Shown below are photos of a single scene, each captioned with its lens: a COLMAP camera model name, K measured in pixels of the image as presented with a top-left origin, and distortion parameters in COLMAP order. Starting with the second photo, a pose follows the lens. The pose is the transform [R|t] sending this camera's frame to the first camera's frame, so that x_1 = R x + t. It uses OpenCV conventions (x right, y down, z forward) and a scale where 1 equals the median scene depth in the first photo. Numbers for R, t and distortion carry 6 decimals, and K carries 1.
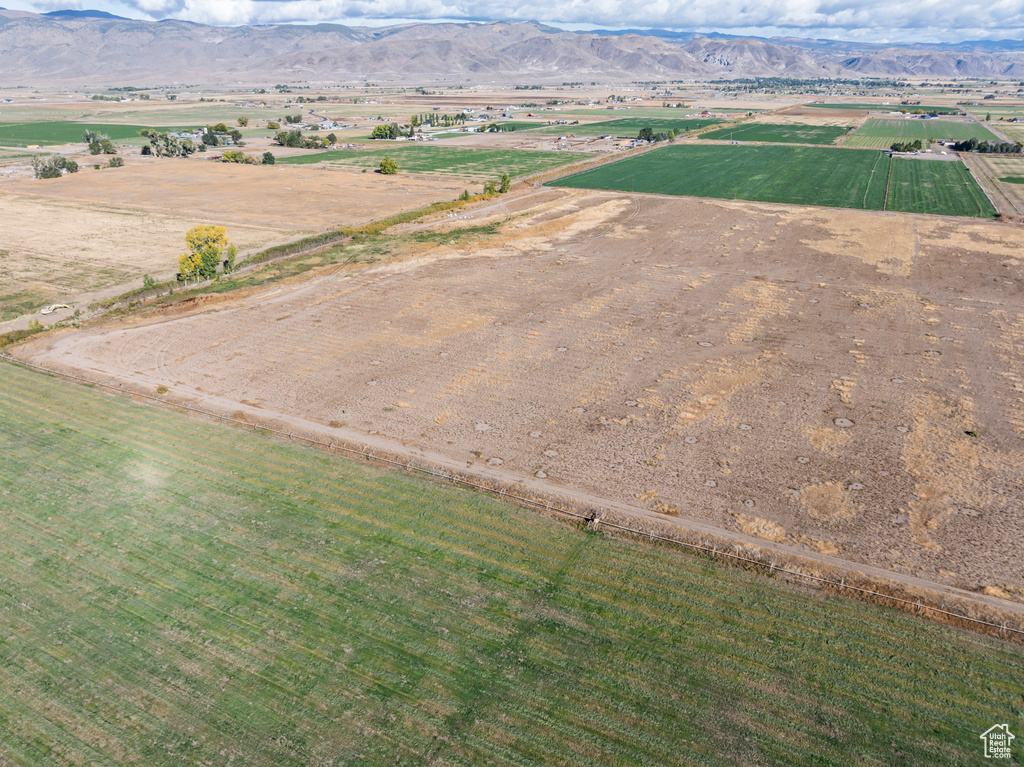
lens RADIAL K [[722.6, 0, 517.1], [0, 722.6, 377.6], [0, 0, 1]] dist [-0.053407, 0.028823]
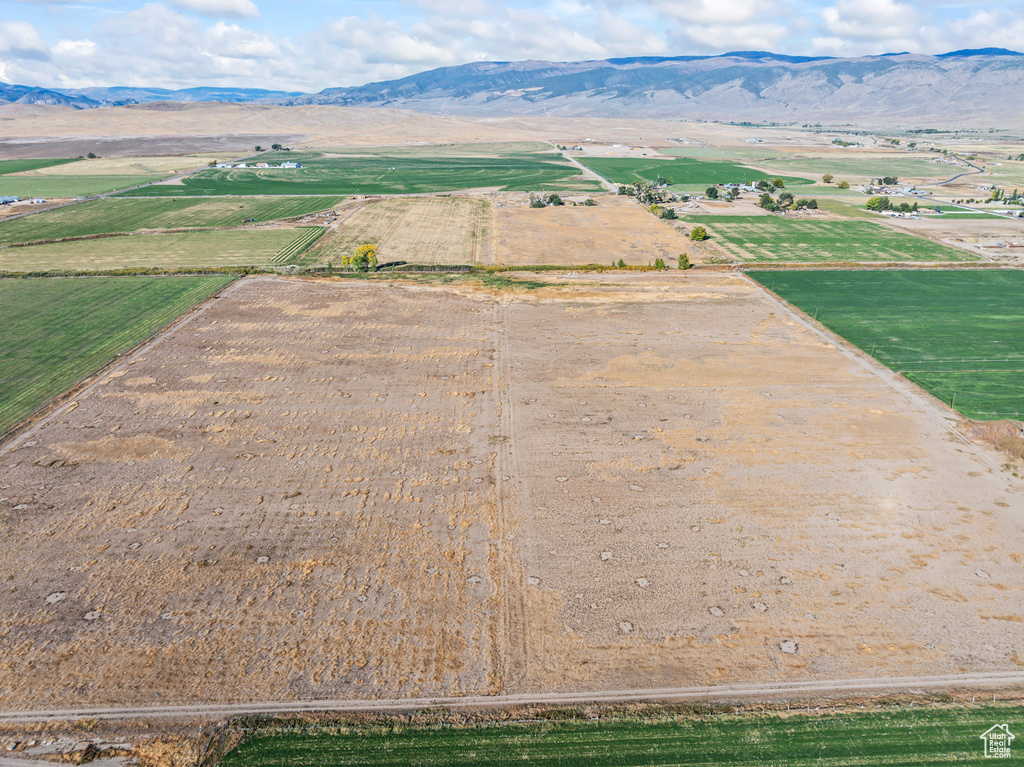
lens RADIAL K [[721.7, 0, 517.2], [0, 721.7, 377.4], [0, 0, 1]] dist [-0.042746, 0.010591]
pose [[0.479123, 0.307929, -0.821962, 0.552840], [-0.341239, 0.928126, 0.148792, -0.116067], [0.808701, 0.209196, 0.549763, 0.127938]]
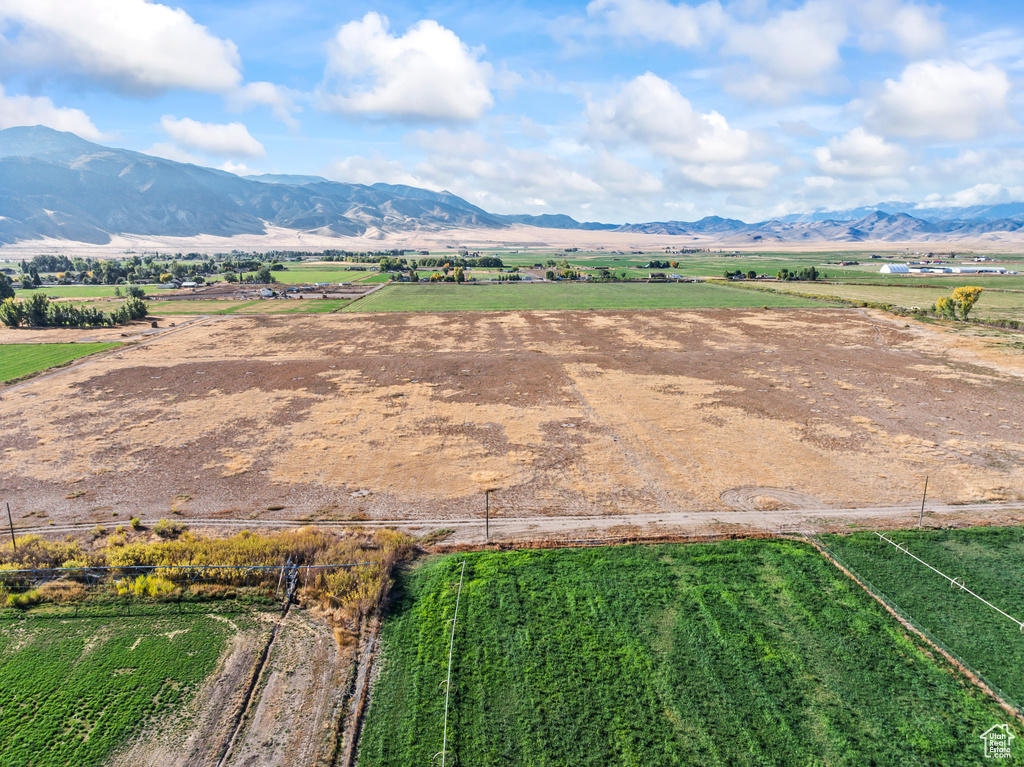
lens RADIAL K [[721.7, 0, 517.2], [0, 721.7, 377.4], [0, 0, 1]] dist [-0.042746, 0.010591]
pose [[-0.851569, 0.102430, -0.514138, 0.415817], [-0.196983, 0.846342, 0.494877, -0.222092], [0.485826, 0.522699, -0.700542, 0.628398]]
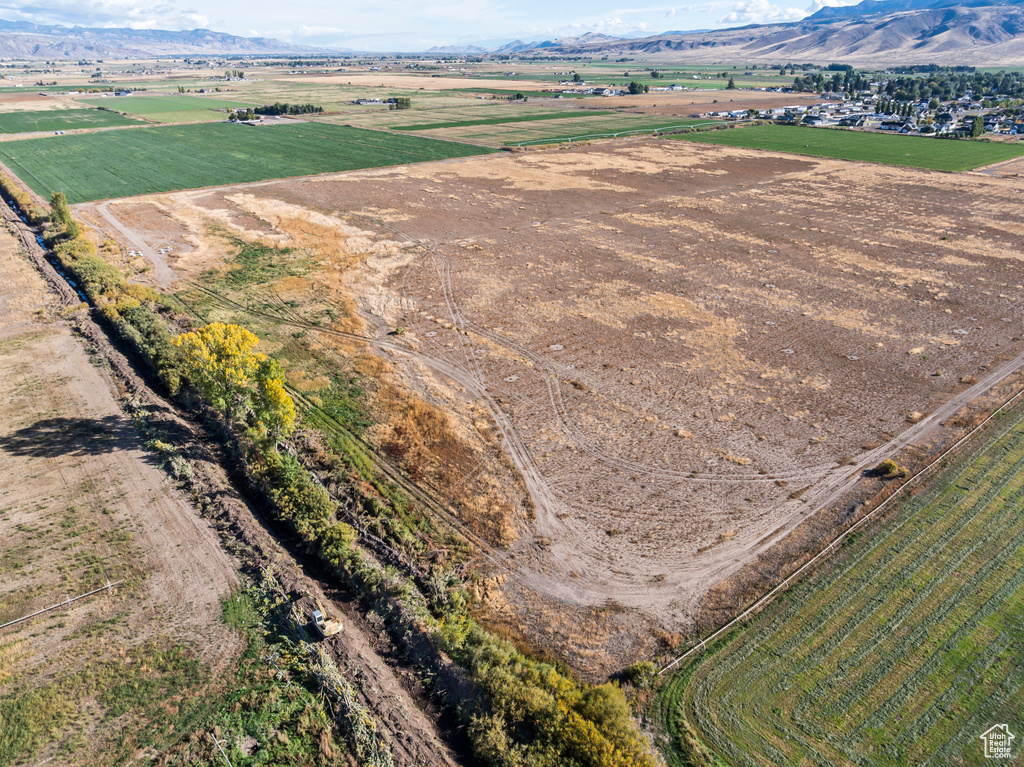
lens RADIAL K [[725.2, 0, 517.2], [0, 725.2, 375.1], [0, 0, 1]] dist [-0.060345, 0.035004]
pose [[0.411059, -0.374535, 0.831116, -0.285671], [0.359382, 0.904445, 0.229834, -0.083577], [-0.837780, 0.204213, 0.506381, 0.228873]]
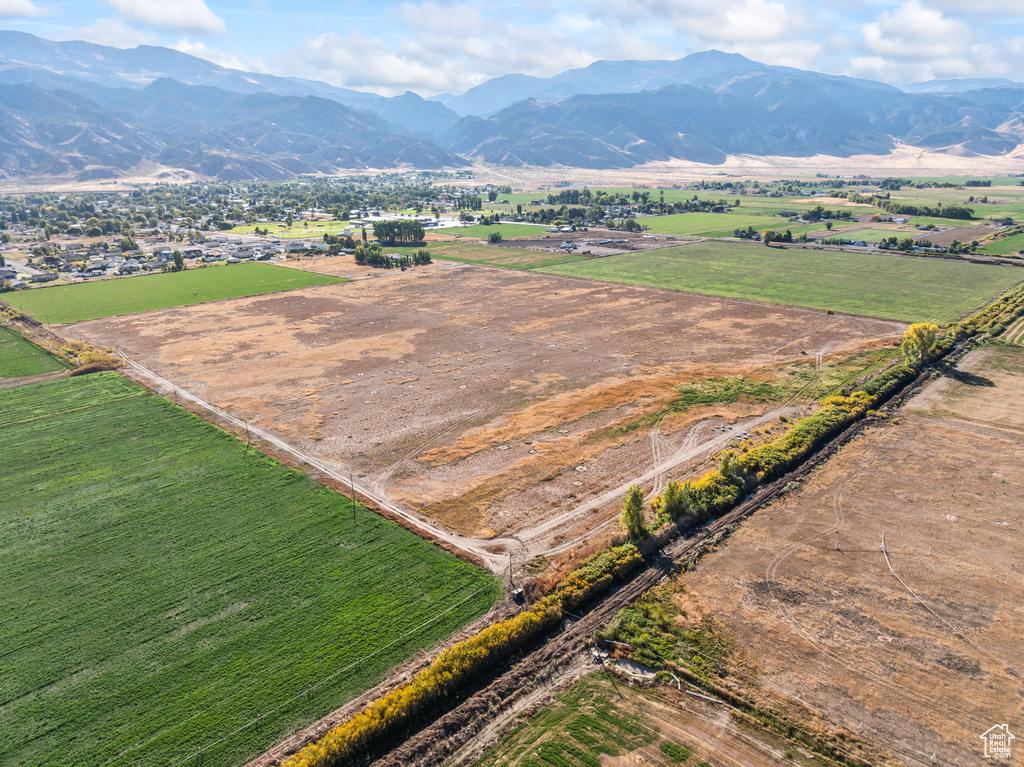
lens RADIAL K [[722.6, 0, 517.1], [0, 722.6, 377.6], [0, 0, 1]] dist [-0.053407, 0.028823]
pose [[-0.955806, -0.072661, 0.284877, -0.041729], [0.126568, 0.772890, 0.621789, -0.385350], [-0.265359, 0.630366, -0.729537, 0.825695]]
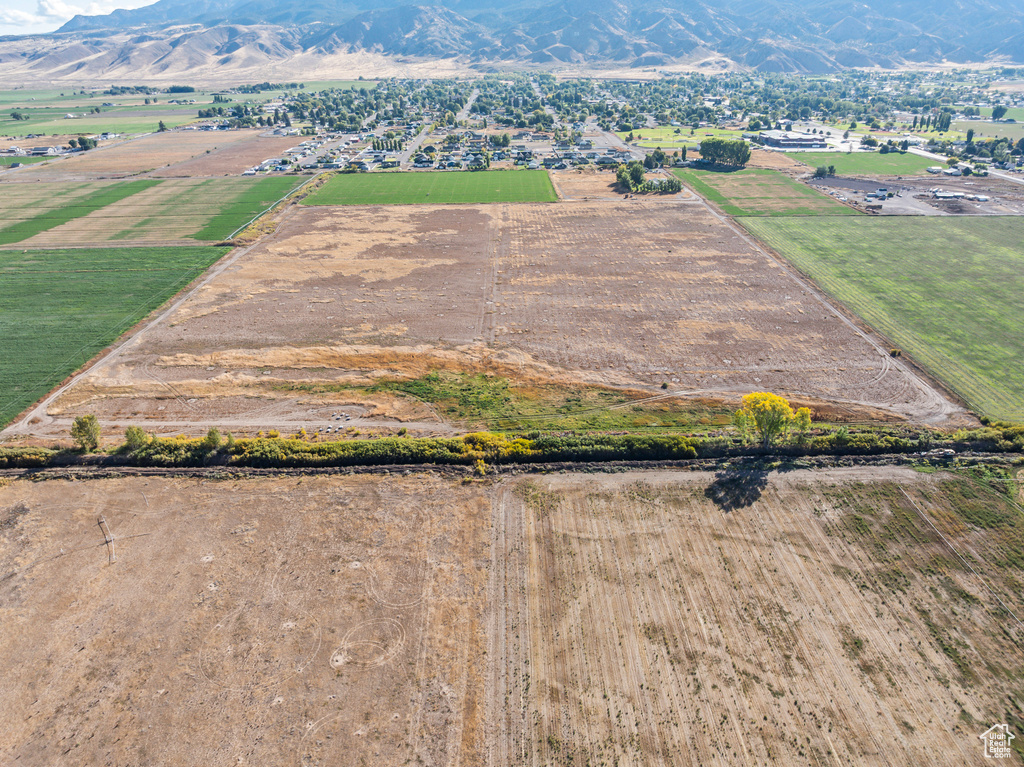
lens RADIAL K [[722.6, 0, 517.1], [0, 722.6, 377.6], [0, 0, 1]] dist [-0.053407, 0.028823]
pose [[-0.463538, -0.364198, 0.807770, -0.376382], [0.356019, 0.758252, 0.546173, -0.308622], [-0.811408, 0.540753, -0.221817, 0.541672]]
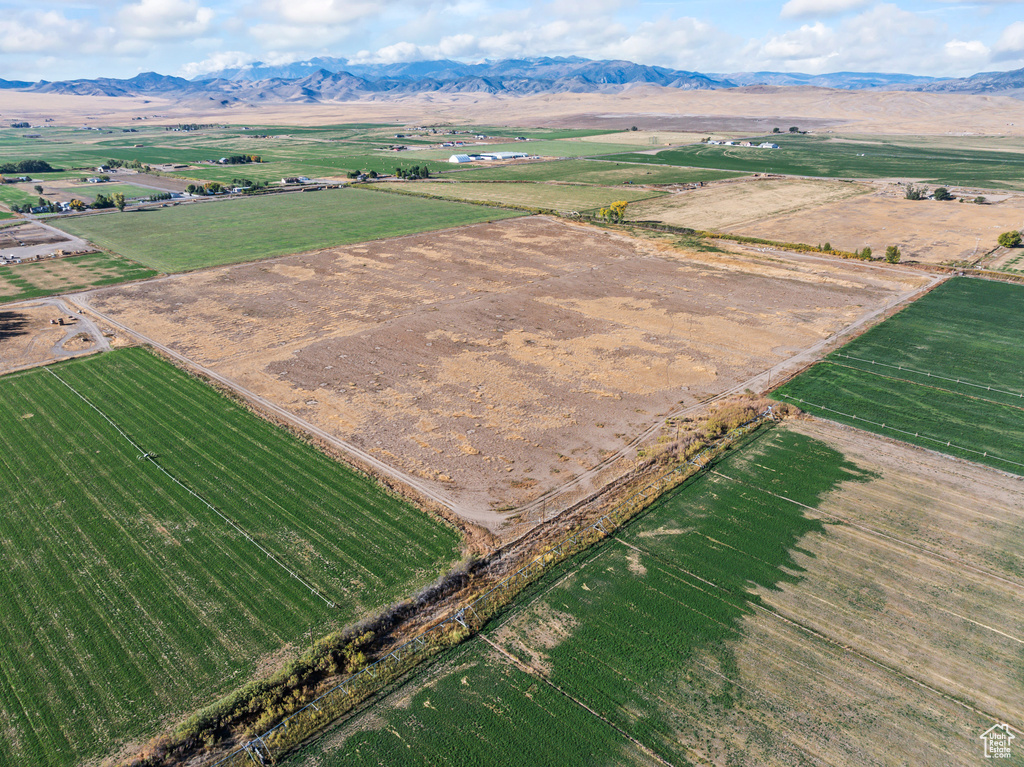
lens RADIAL K [[721.7, 0, 517.2], [0, 721.7, 377.4], [0, 0, 1]] dist [-0.042746, 0.010591]
pose [[-0.293009, 0.351459, -0.889170, 0.730799], [-0.369719, 0.815993, 0.444369, -0.248511], [0.881733, 0.458947, -0.109152, 0.462881]]
